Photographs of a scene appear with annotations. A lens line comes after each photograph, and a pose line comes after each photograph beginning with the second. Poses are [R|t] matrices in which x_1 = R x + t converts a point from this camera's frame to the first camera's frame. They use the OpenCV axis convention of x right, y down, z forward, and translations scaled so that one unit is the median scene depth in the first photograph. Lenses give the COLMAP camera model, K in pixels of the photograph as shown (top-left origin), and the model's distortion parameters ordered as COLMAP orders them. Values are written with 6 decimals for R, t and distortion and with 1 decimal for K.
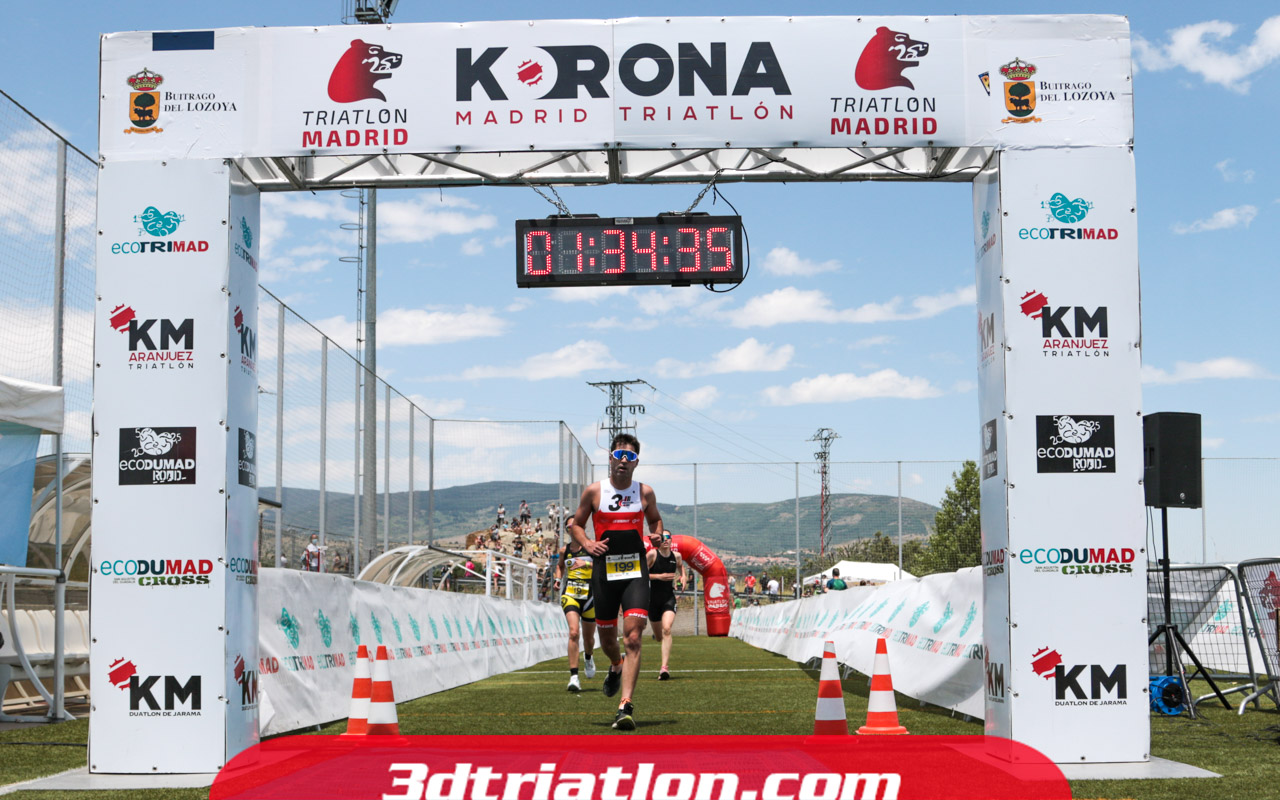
lens RADIAL K [[1669.3, 0, 638.5], [0, 1669.3, 520.4], [0, 0, 1]] dist [-0.120360, 0.057355]
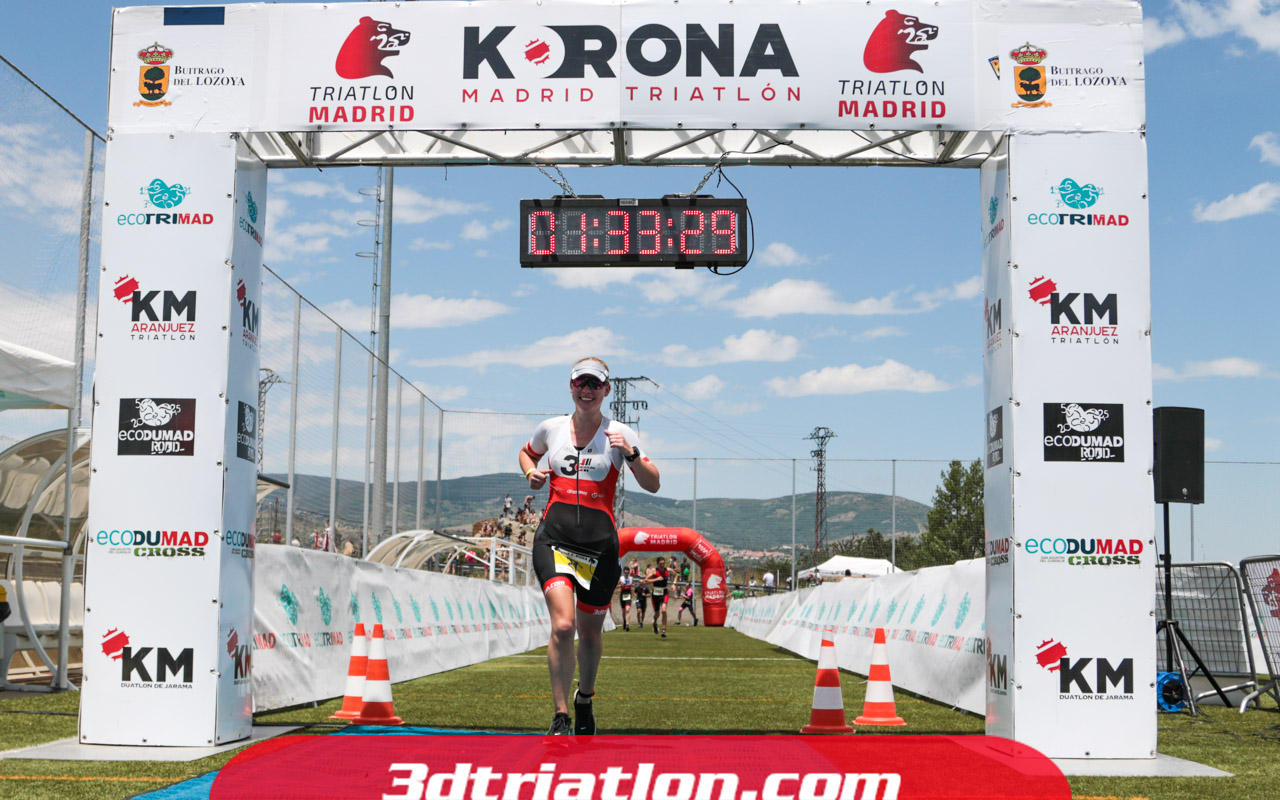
lens RADIAL K [[1607.3, 0, 577.9], [0, 1607.3, 452.5], [0, 0, 1]] dist [-0.111081, 0.035356]
pose [[0.999049, 0.019419, -0.039035, 0.001381], [-0.020867, 0.999096, -0.037029, 0.006835], [0.038280, 0.037808, 0.998552, 0.046420]]
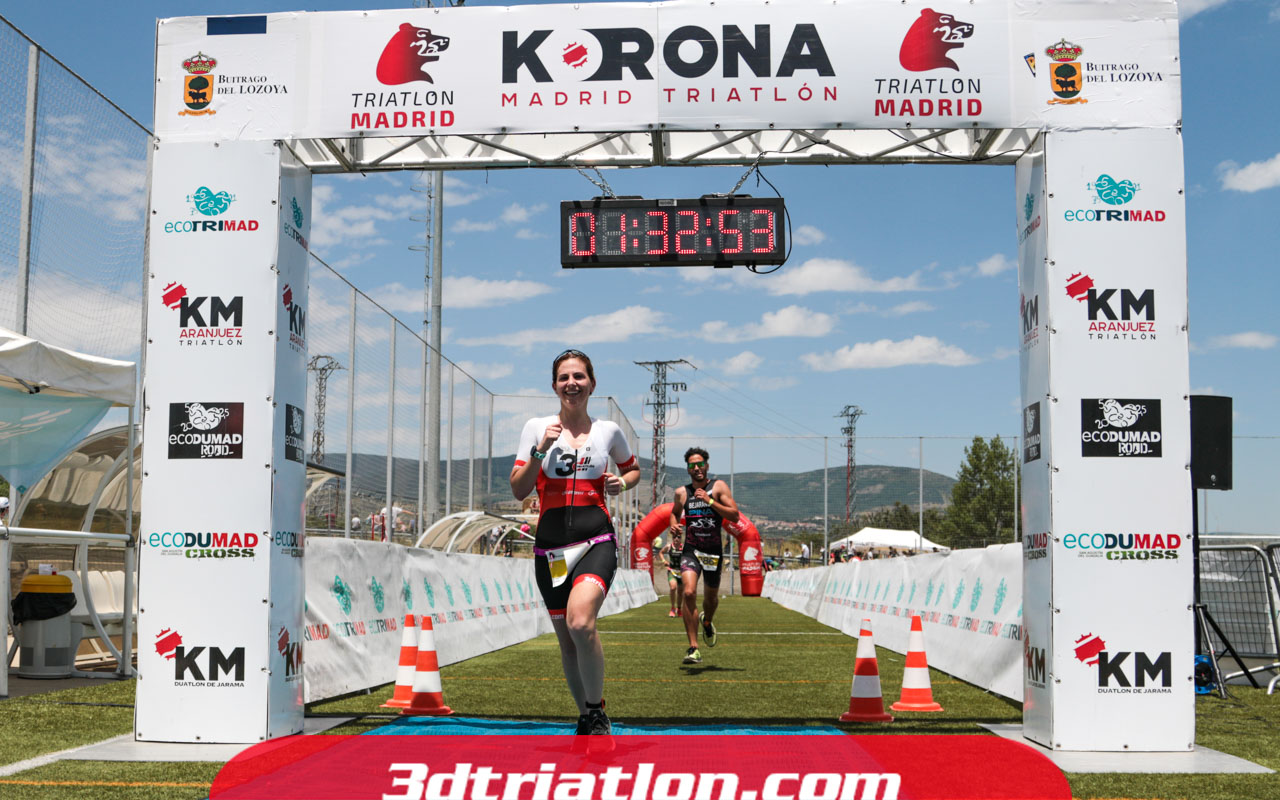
lens RADIAL K [[1512.2, 0, 581.9], [0, 1512.2, 467.6], [0, 0, 1]] dist [-0.111910, 0.034485]
pose [[0.997842, 0.011176, -0.064702, 0.000565], [-0.012000, 0.999852, -0.012359, -0.007456], [0.064554, 0.013109, 0.997828, 0.089858]]
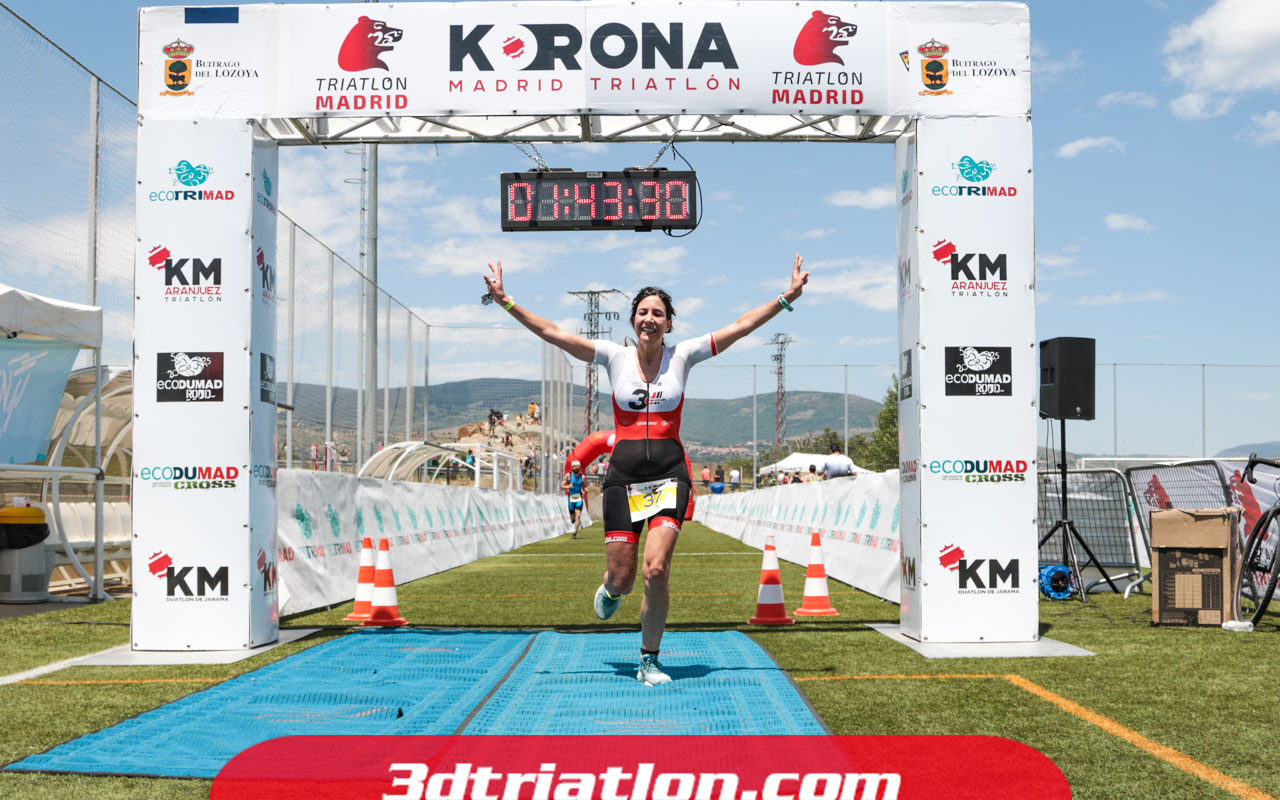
lens RADIAL K [[1500.8, 0, 664.6], [0, 1500.8, 455.8], [0, 0, 1]] dist [-0.113832, 0.056169]
pose [[0.999413, 0.004299, 0.033999, 0.005961], [-0.005236, 0.999607, 0.027527, -0.014039], [-0.033867, -0.027689, 0.999043, -0.050838]]
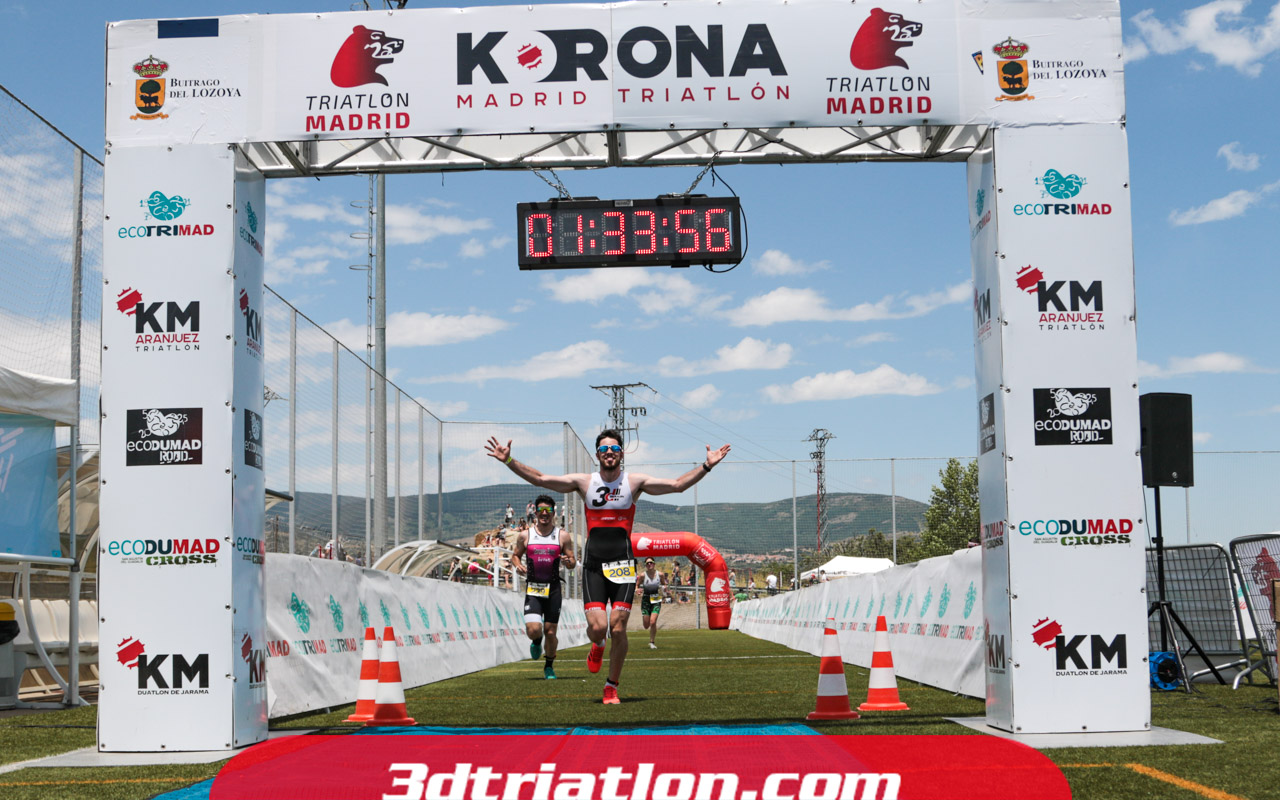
lens RADIAL K [[1608.6, 0, 638.4], [0, 1608.6, 495.7], [0, 0, 1]] dist [-0.114566, 0.046753]
pose [[0.999955, -0.009332, -0.001559, 0.000097], [0.009307, 0.999836, -0.015533, 0.014662], [0.001704, 0.015518, 0.999878, 0.026608]]
